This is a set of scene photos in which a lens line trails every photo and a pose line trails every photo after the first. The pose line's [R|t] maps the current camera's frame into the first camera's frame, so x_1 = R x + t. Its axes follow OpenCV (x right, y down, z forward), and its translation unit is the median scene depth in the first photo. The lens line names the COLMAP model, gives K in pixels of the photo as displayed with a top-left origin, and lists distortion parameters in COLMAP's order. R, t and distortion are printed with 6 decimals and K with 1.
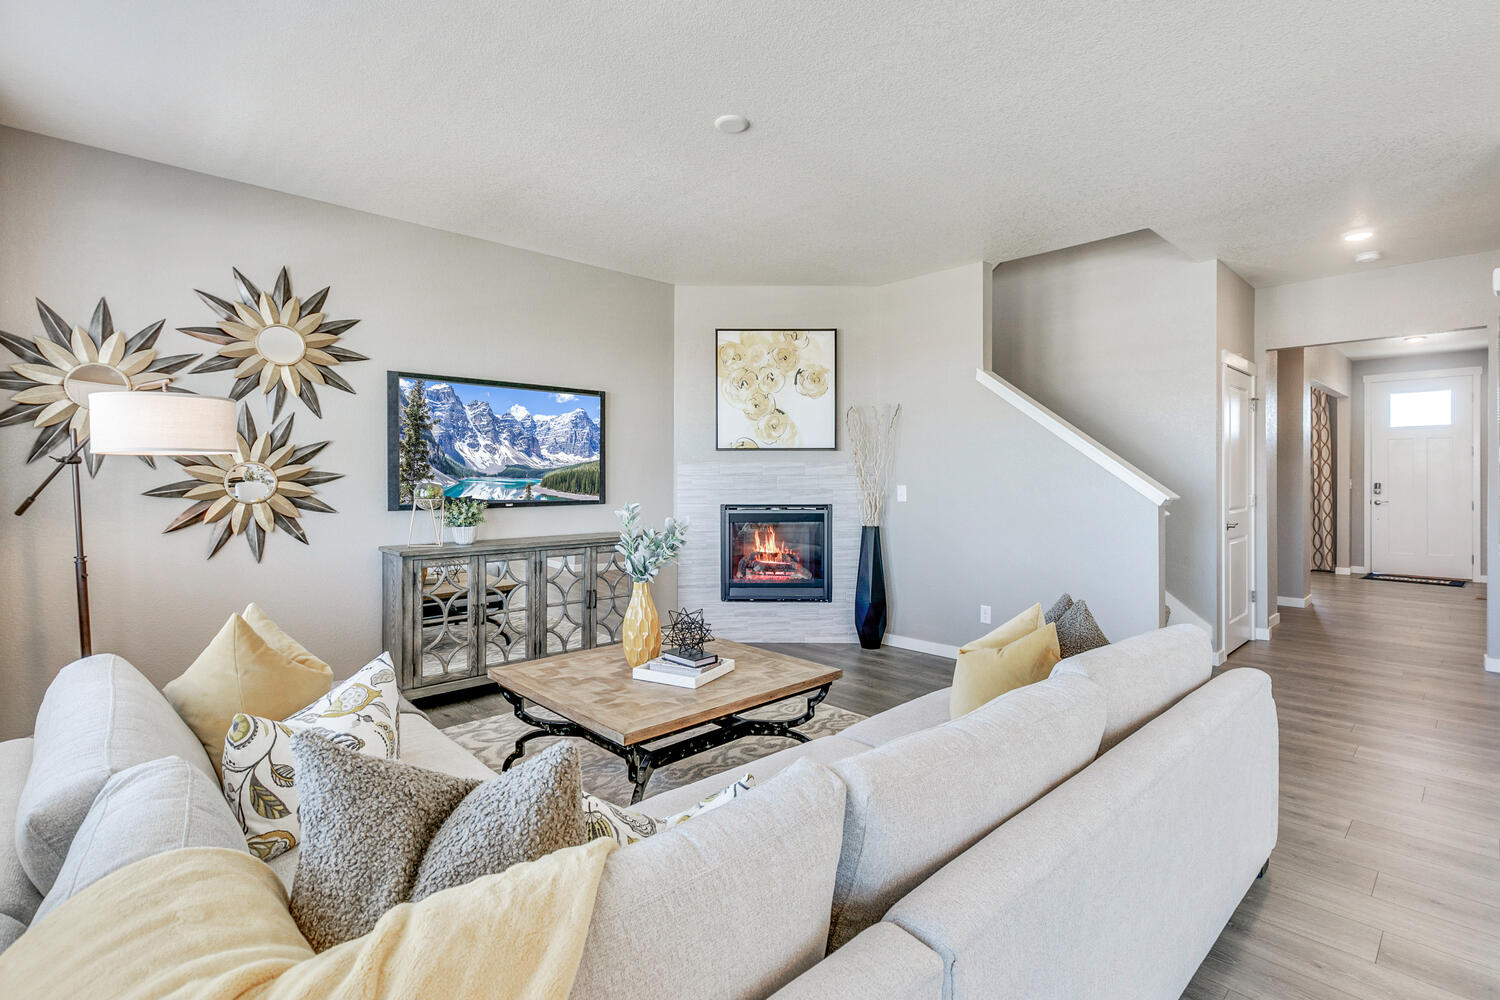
lens RADIAL K [[692.0, 0, 785.7], [0, 692.0, 479.2], [0, 0, 1]] dist [0.000850, 0.000021]
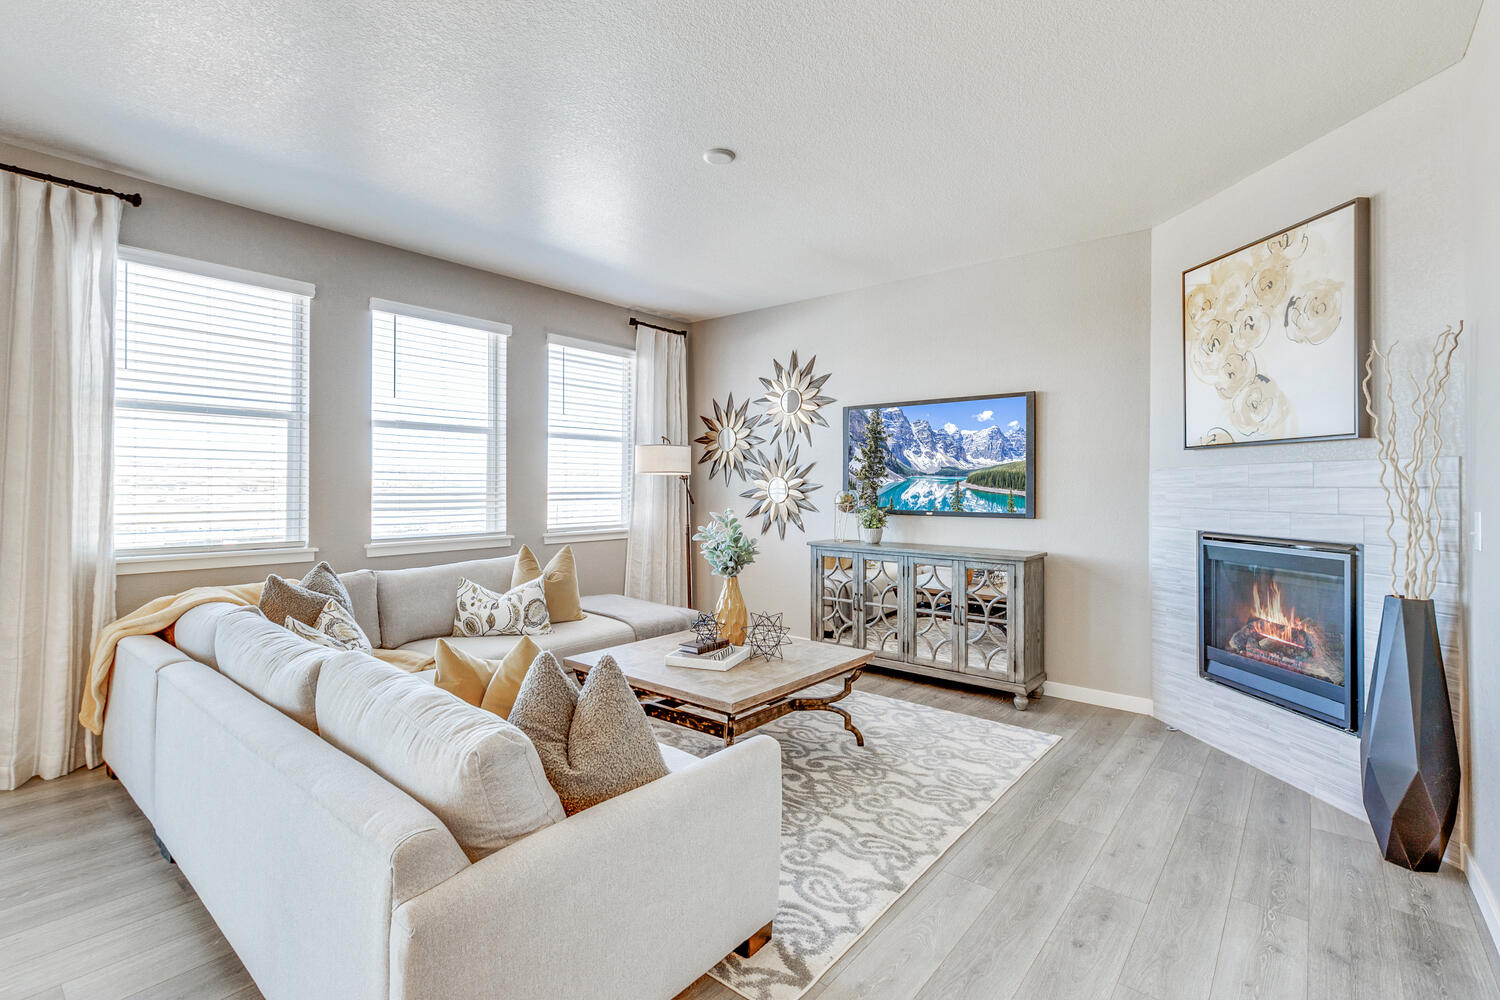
lens RADIAL K [[683.7, 0, 748.3], [0, 683.7, 486.0], [0, 0, 1]] dist [0.001212, 0.000105]
pose [[0.108931, 0.001105, -0.994049, 0.532313], [-0.007331, 0.999973, 0.000308, -0.003448], [0.994022, 0.007253, 0.108936, 0.513286]]
